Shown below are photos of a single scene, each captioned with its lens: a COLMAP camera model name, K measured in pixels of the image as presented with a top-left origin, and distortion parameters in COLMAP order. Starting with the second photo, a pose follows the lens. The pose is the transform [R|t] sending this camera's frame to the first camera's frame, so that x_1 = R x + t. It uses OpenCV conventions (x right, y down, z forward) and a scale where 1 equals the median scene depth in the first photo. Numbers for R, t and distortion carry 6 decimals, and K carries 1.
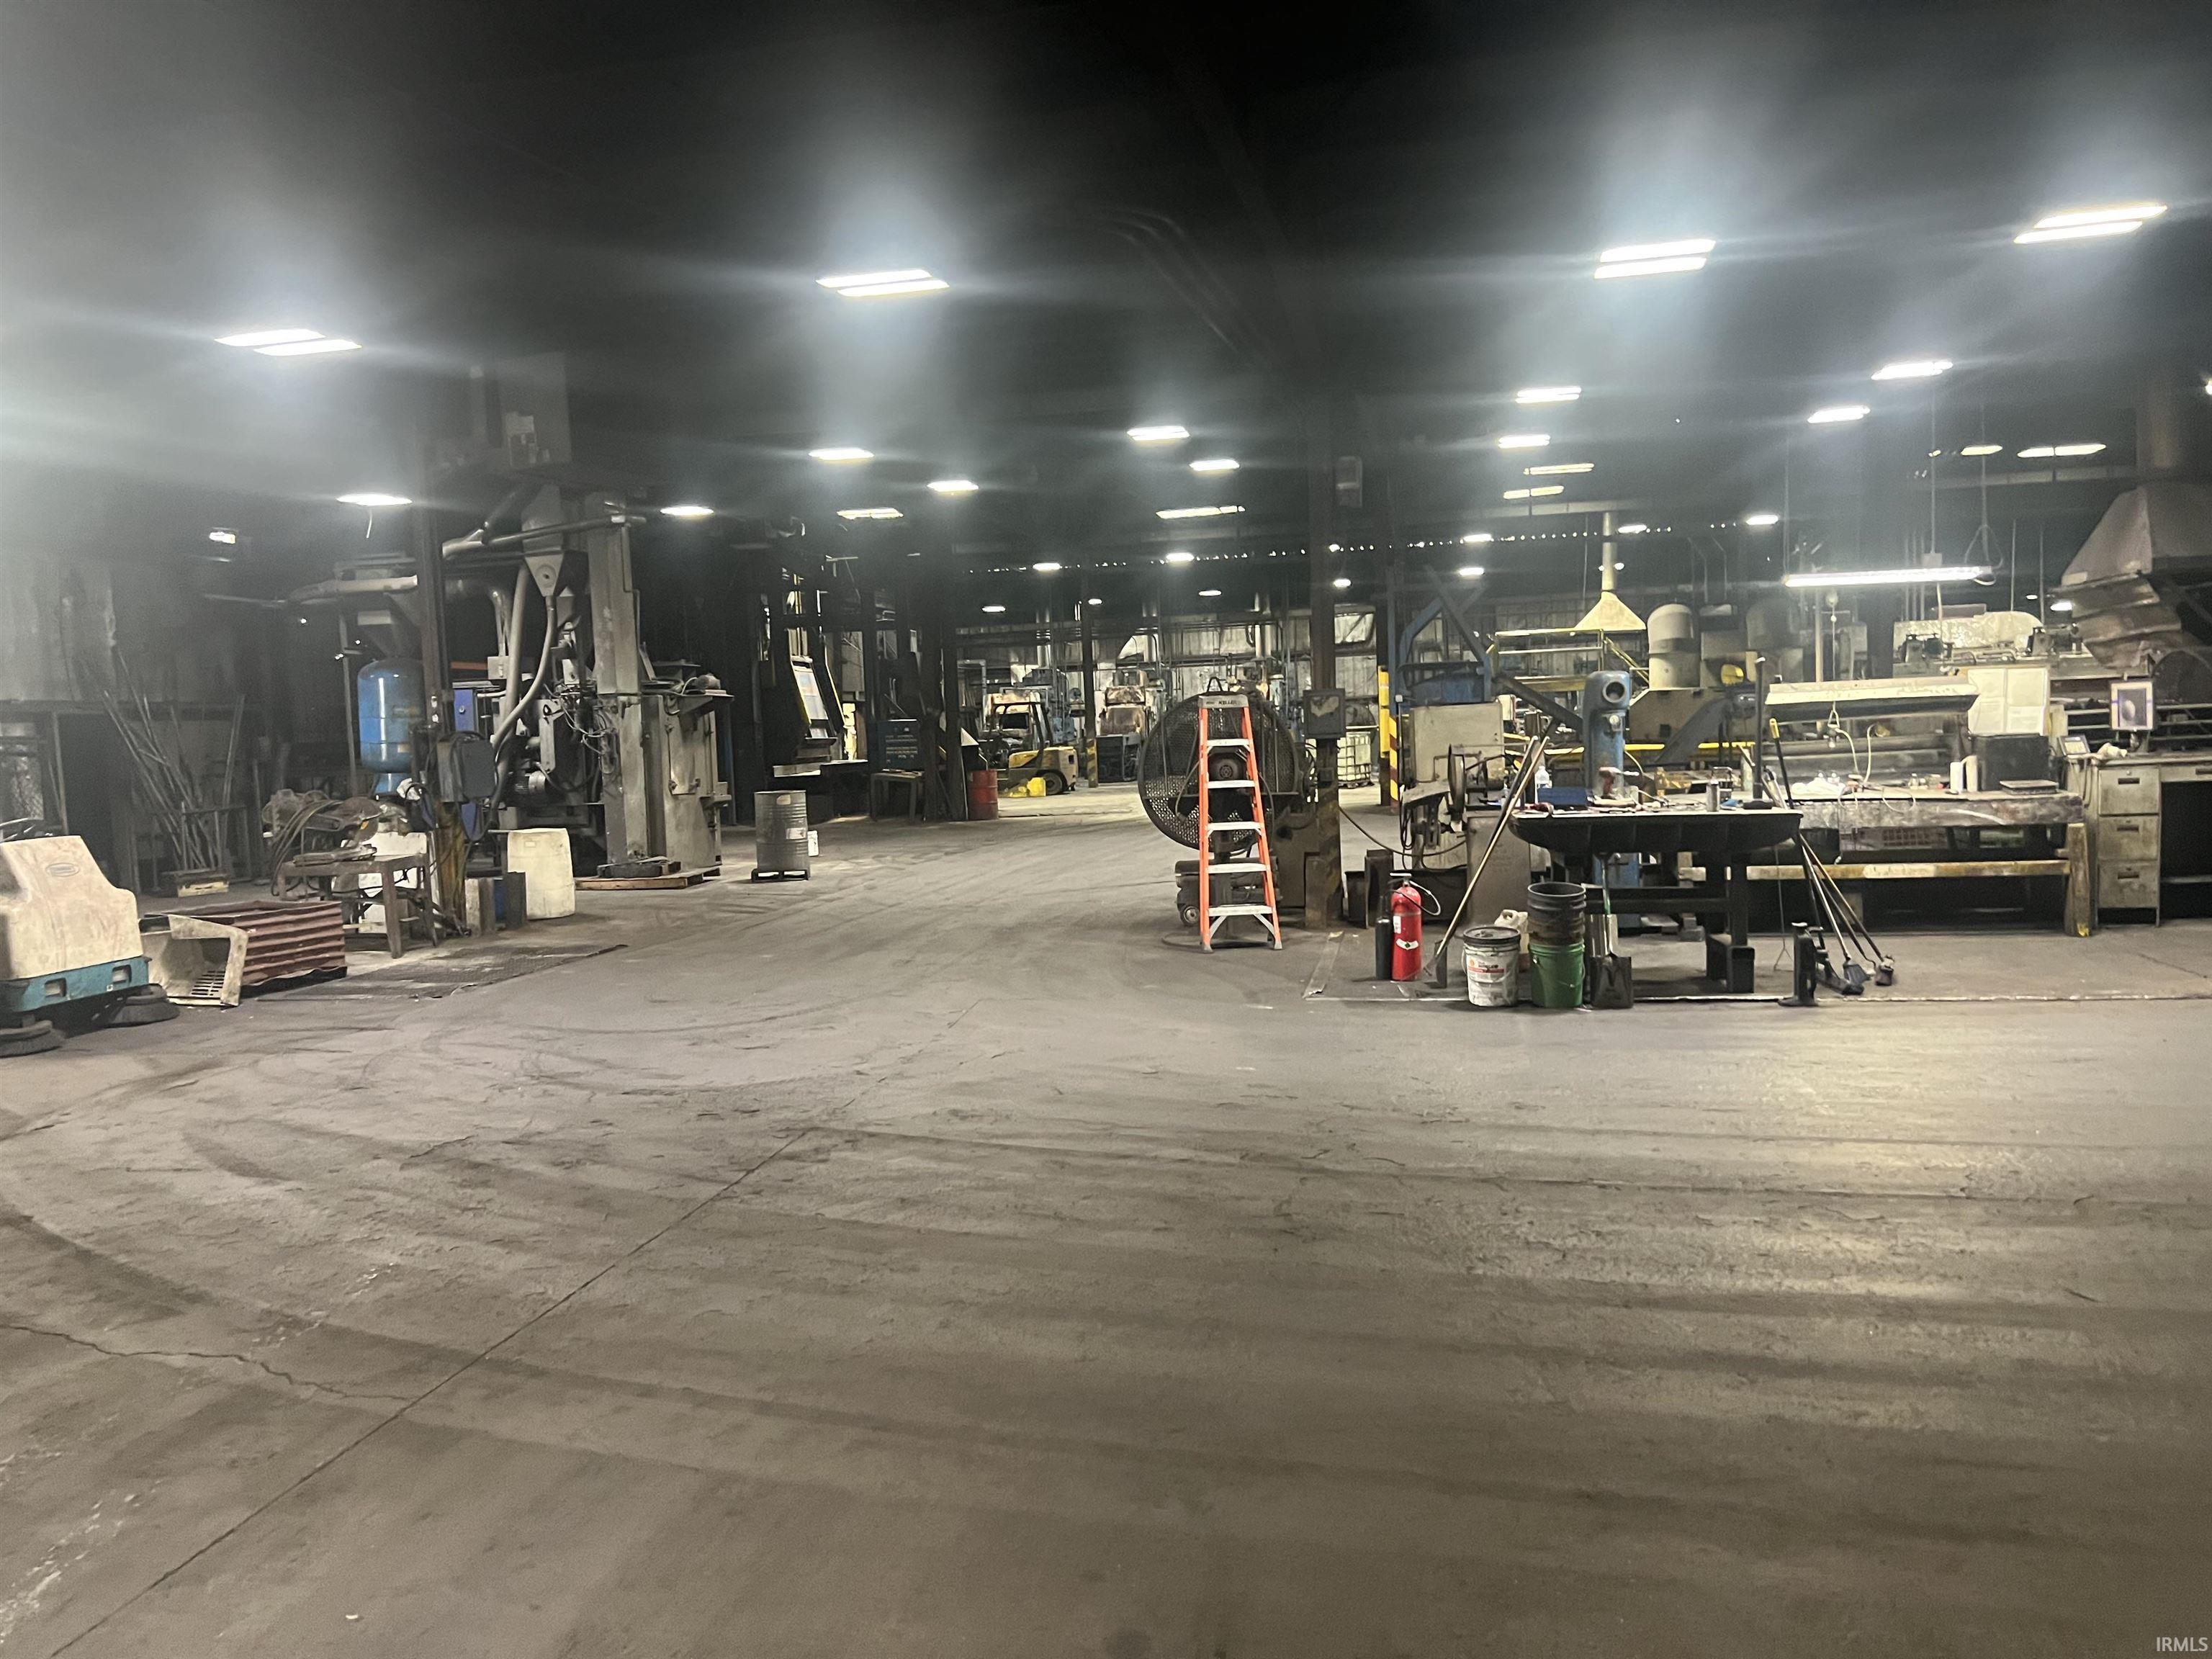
lens RADIAL K [[1665.1, 0, 1100.5], [0, 1665.1, 832.5], [0, 0, 1]] dist [0.043094, -0.033597]
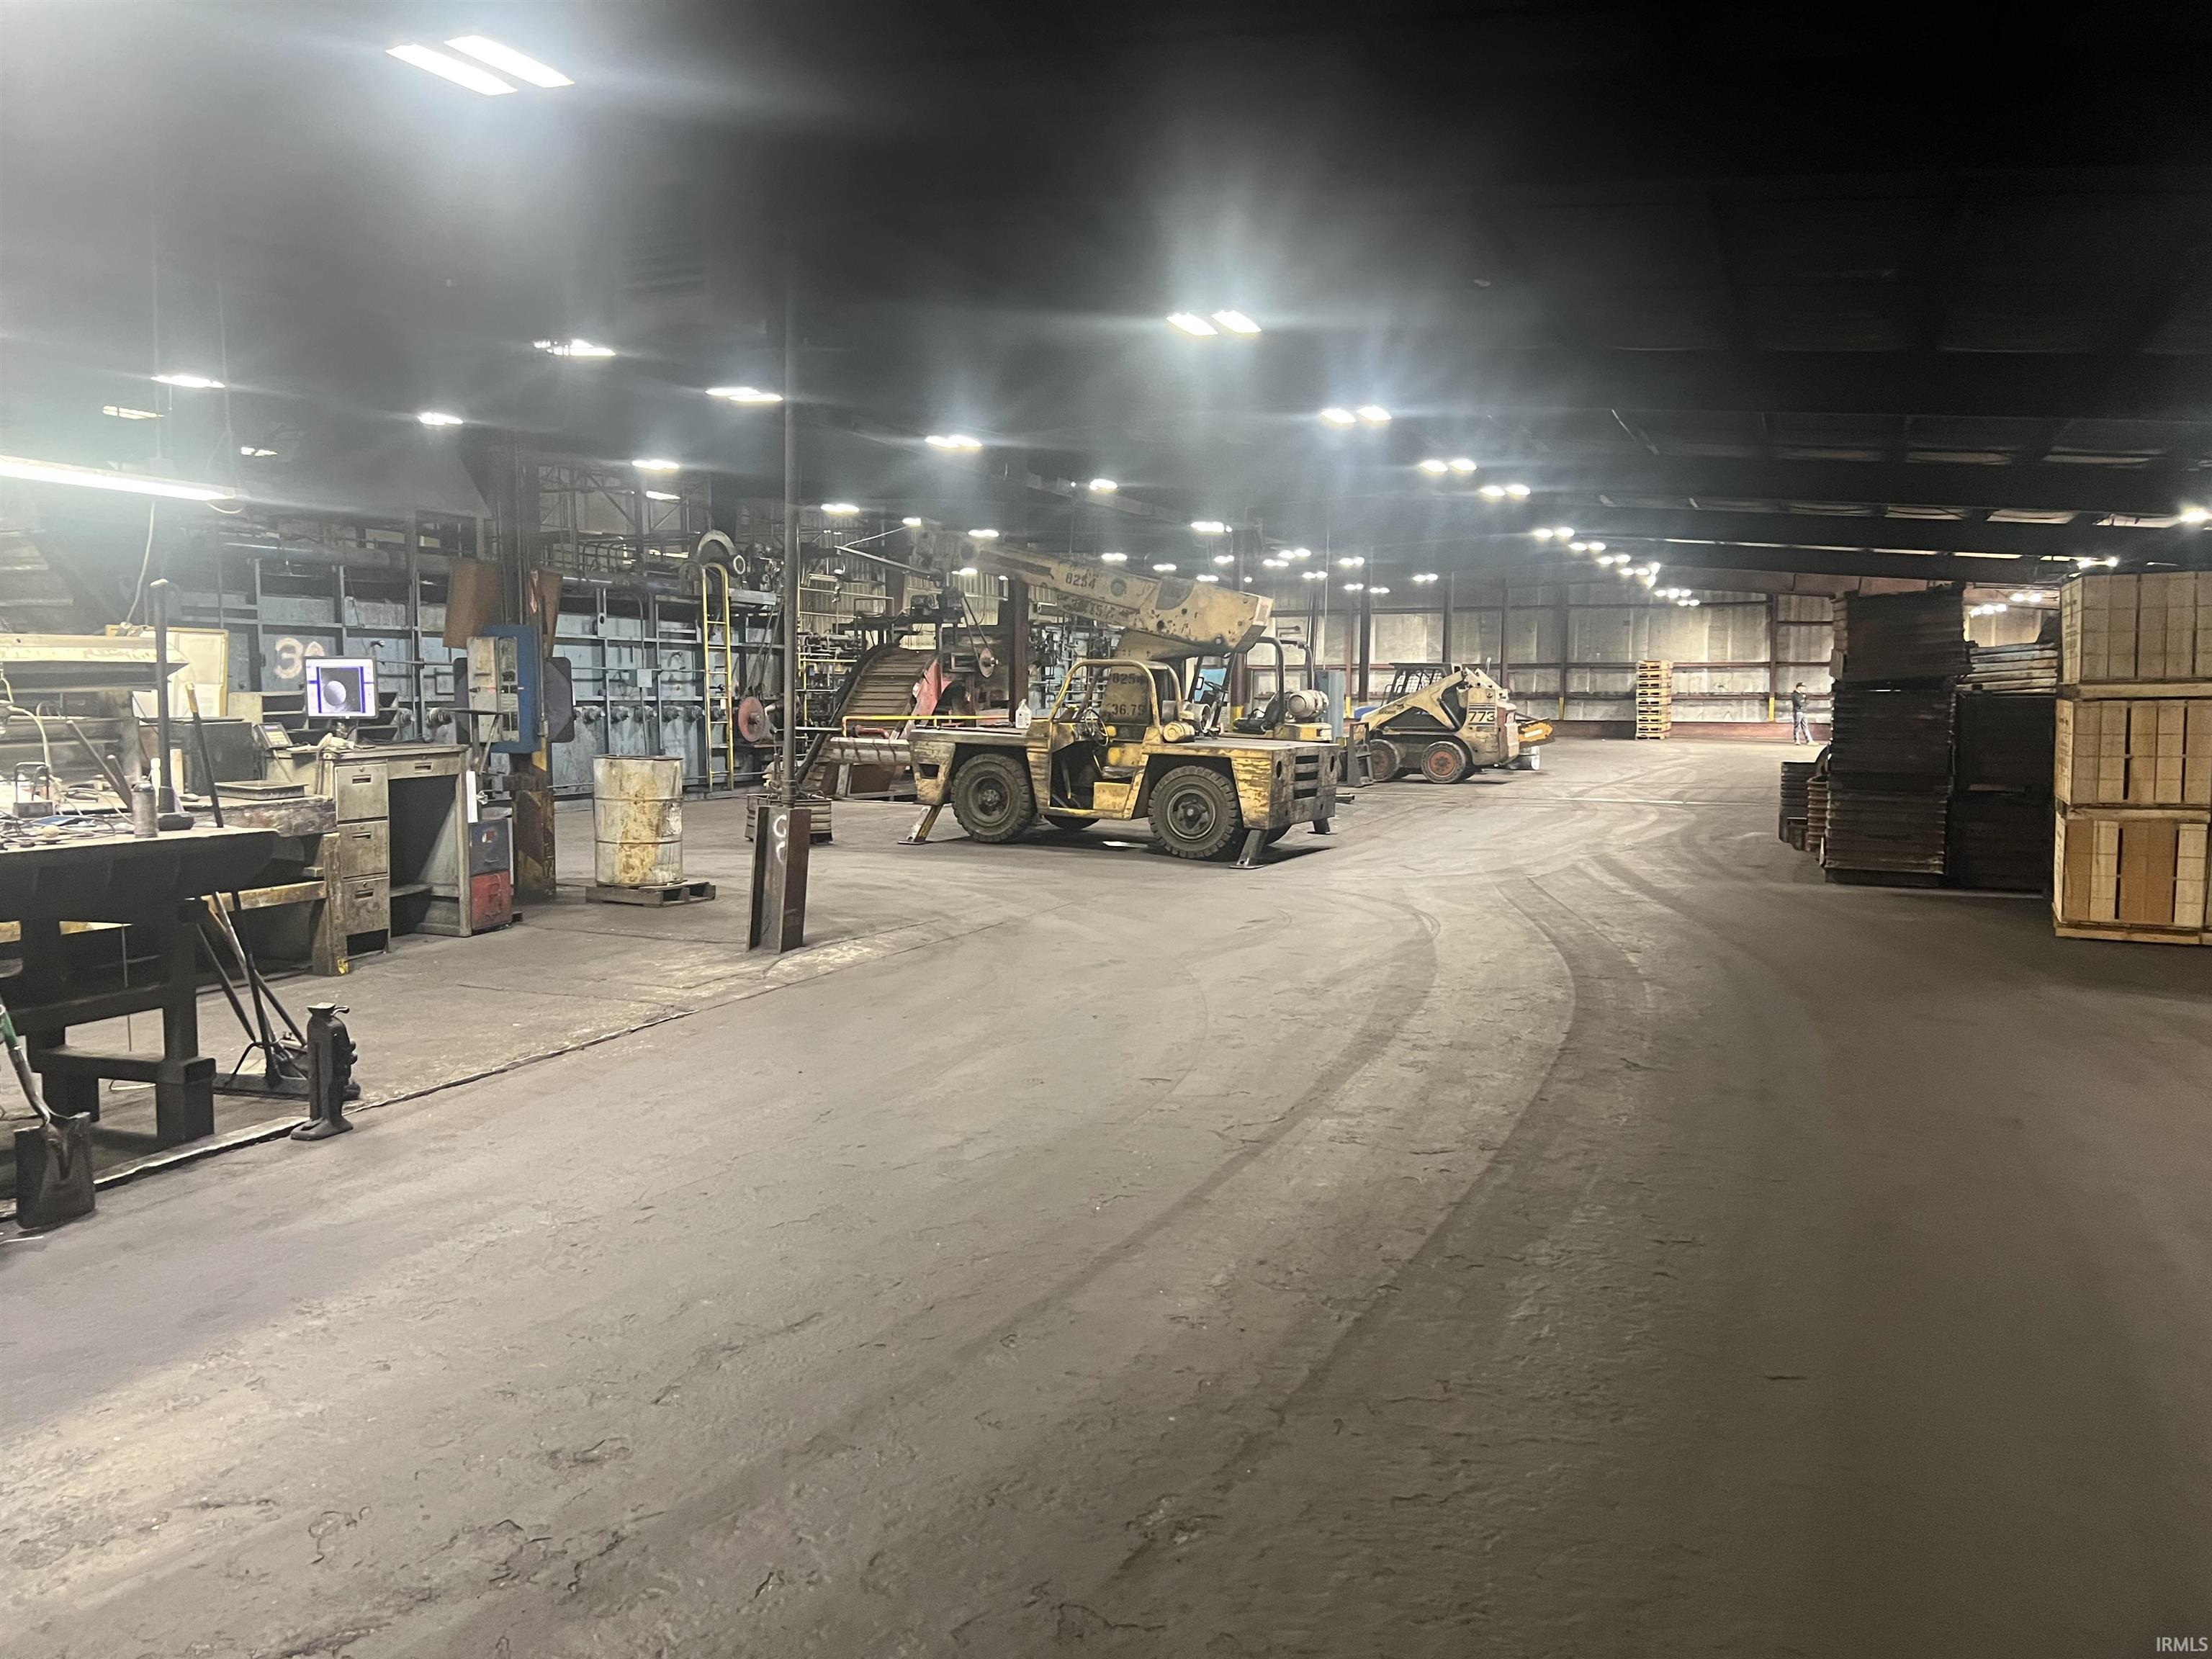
lens RADIAL K [[1665.1, 0, 1105.4], [0, 1665.1, 827.5], [0, 0, 1]] dist [0.043094, -0.033597]
pose [[0.205538, -0.044019, 0.977659, -0.118662], [0.052140, 0.998062, 0.033976, -0.016188], [-0.977259, 0.043992, 0.207435, 0.493562]]
